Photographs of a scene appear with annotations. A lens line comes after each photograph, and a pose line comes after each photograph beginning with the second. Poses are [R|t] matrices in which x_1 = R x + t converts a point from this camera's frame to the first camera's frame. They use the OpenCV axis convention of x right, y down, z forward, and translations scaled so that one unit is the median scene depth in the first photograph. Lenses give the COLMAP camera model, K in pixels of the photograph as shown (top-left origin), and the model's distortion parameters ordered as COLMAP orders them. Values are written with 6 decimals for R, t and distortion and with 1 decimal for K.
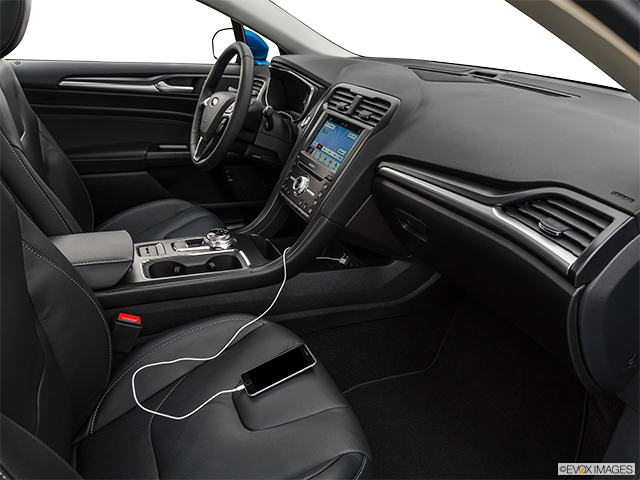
lens RADIAL K [[471.0, 0, 320.0], [0, 471.0, 240.0], [0, 0, 1]] dist [-0.002287, -0.001638]
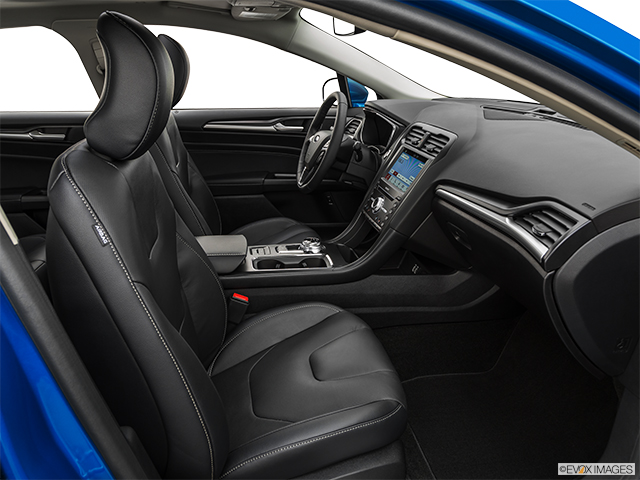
lens RADIAL K [[471.0, 0, 320.0], [0, 471.0, 240.0], [0, 0, 1]] dist [-0.002287, -0.001638]
pose [[0.970330, 0.038414, -0.238715, 0.109243], [-0.054898, 0.996516, -0.062789, 0.061622], [0.235472, 0.074031, 0.969058, -0.222213]]
